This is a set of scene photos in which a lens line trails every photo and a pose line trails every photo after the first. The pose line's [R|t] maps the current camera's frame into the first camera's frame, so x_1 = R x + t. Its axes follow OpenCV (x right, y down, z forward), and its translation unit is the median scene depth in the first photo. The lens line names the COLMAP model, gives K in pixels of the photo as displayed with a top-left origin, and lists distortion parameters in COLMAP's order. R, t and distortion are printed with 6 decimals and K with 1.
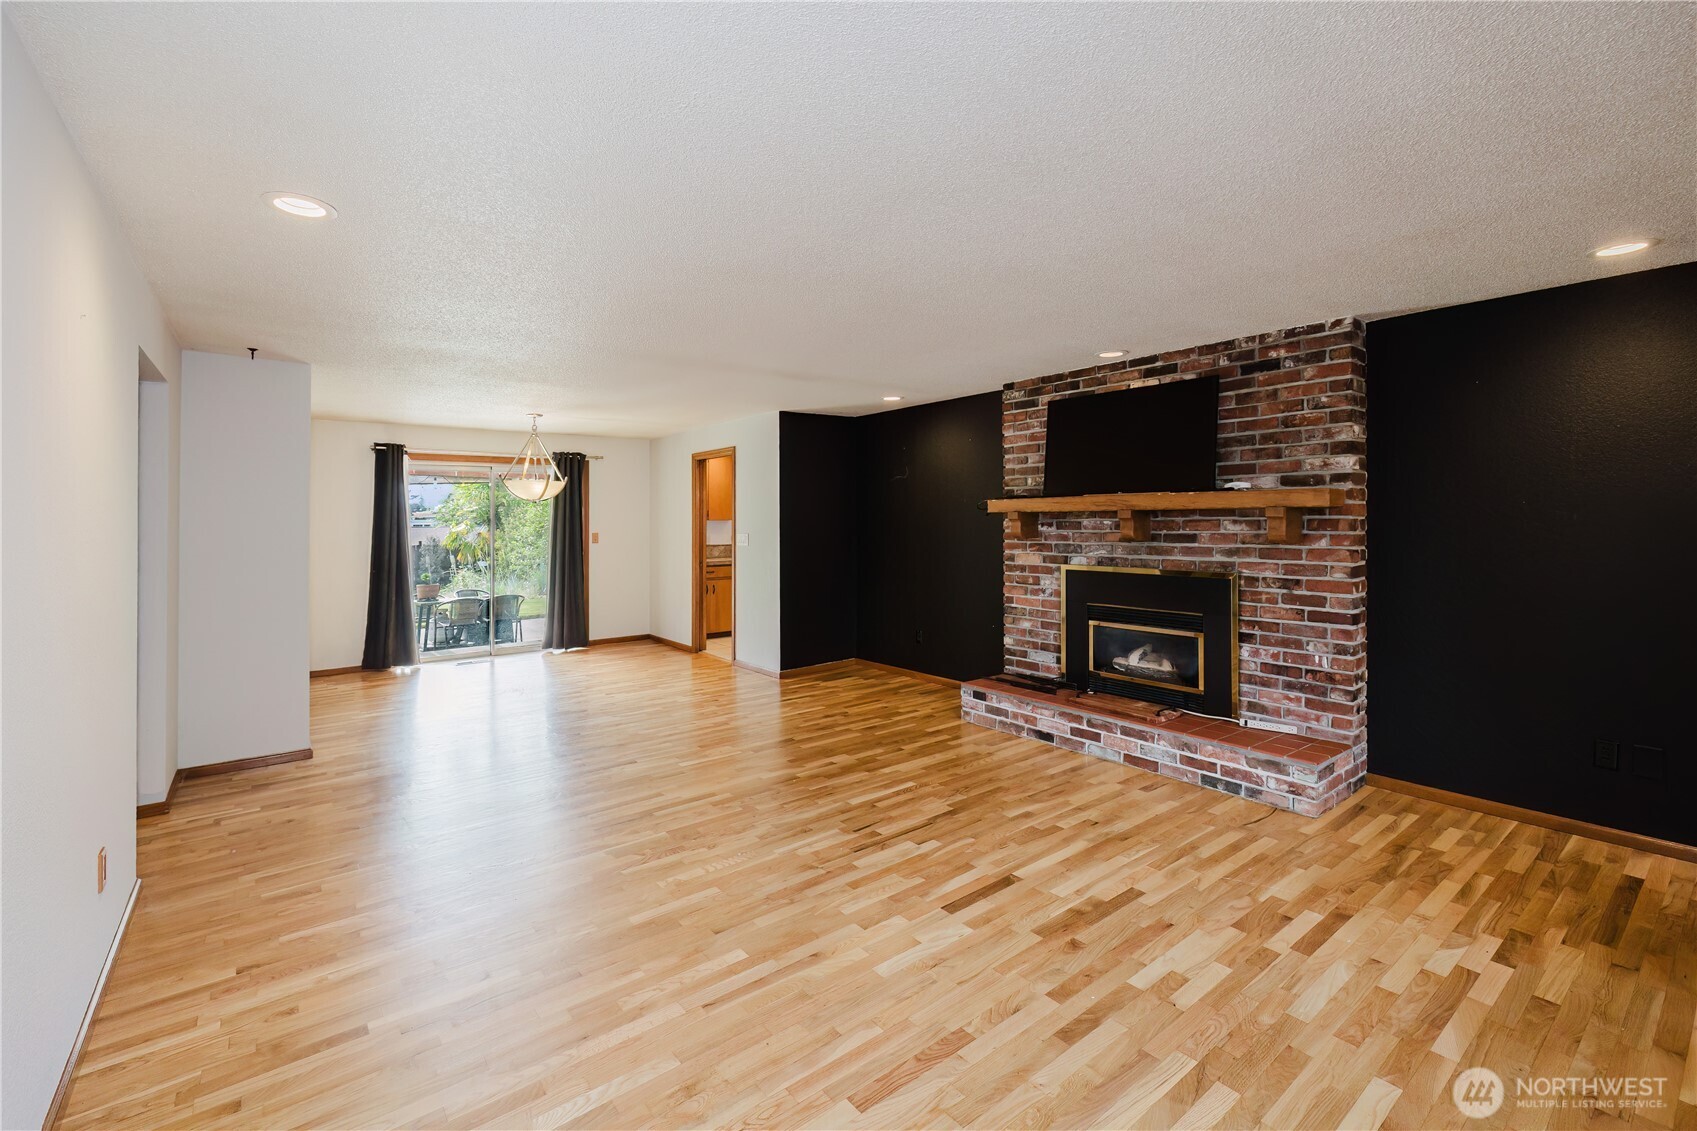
lens RADIAL K [[721.8, 0, 779.0], [0, 721.8, 530.9], [0, 0, 1]] dist [0.000842, 0.000050]
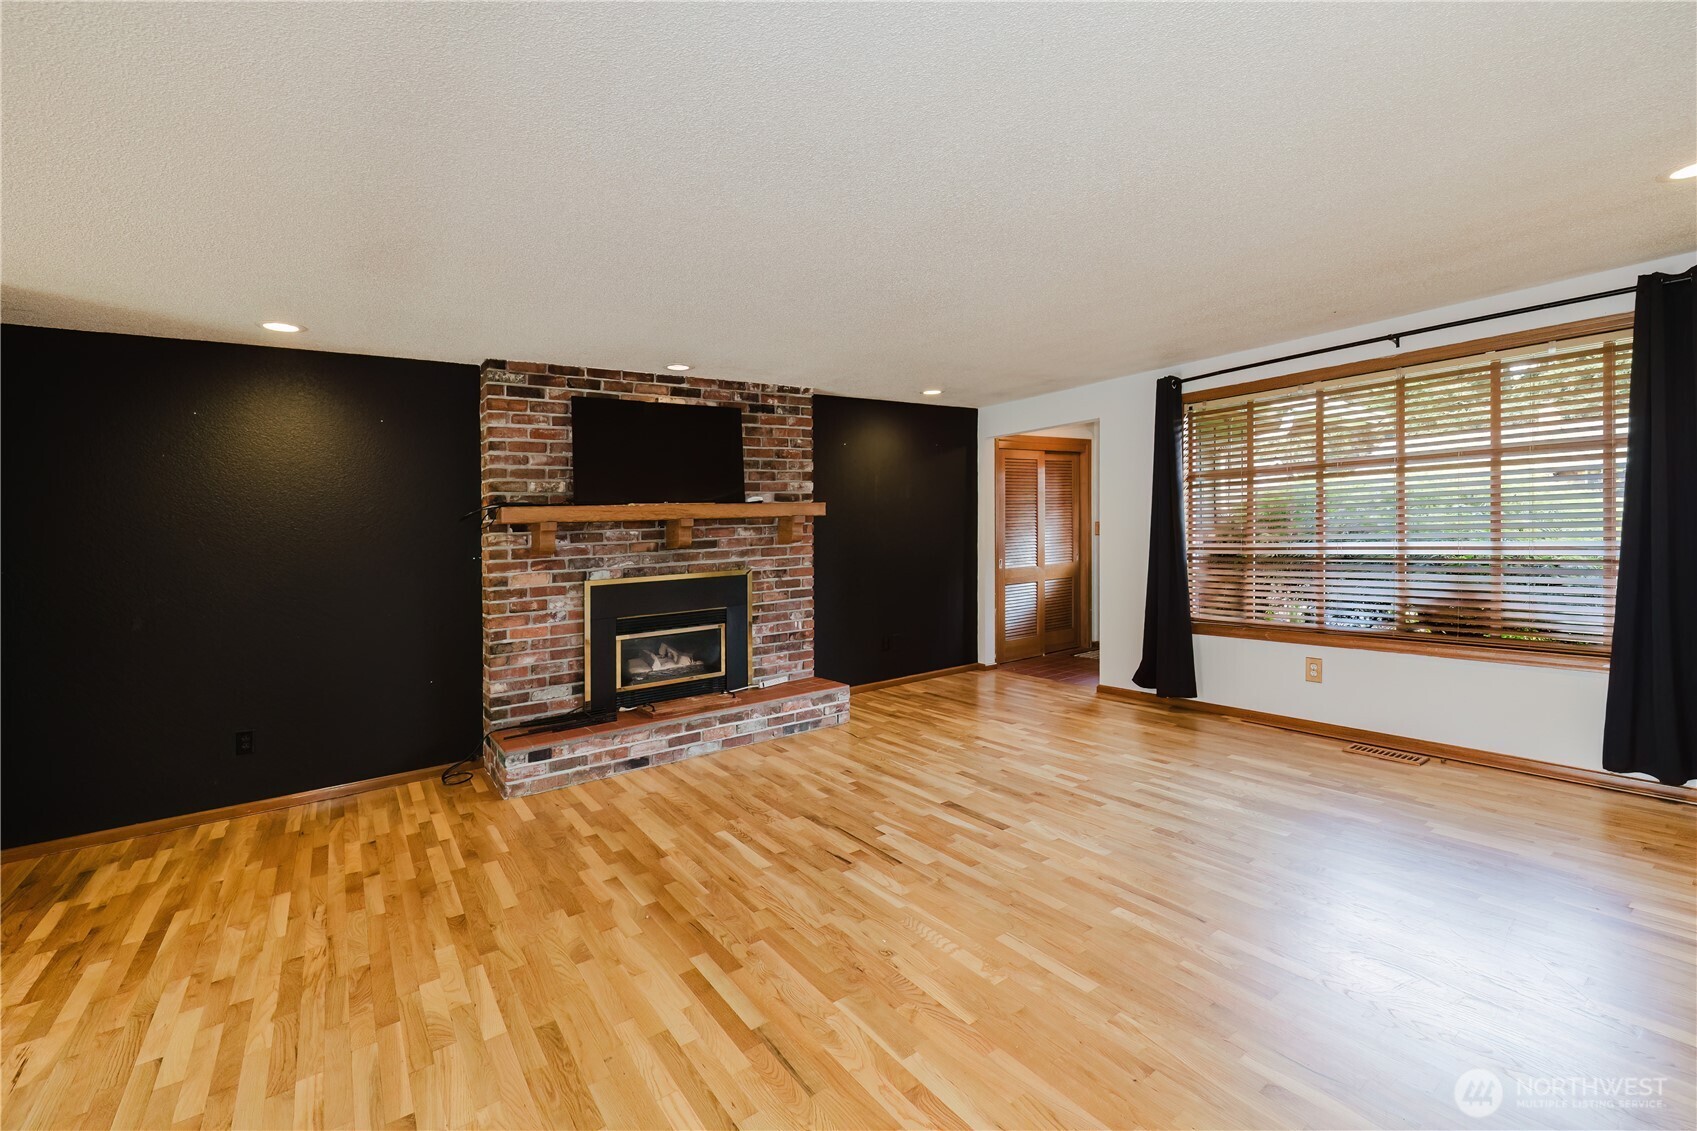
lens RADIAL K [[738.7, 0, 879.0], [0, 738.7, 570.6], [0, 0, 1]] dist [0.000588, 0.000061]
pose [[-0.012980, -0.048399, 0.998744, -0.648900], [0.052446, 0.997420, 0.049016, 0.009013], [-0.998539, 0.053016, -0.010409, 0.781124]]
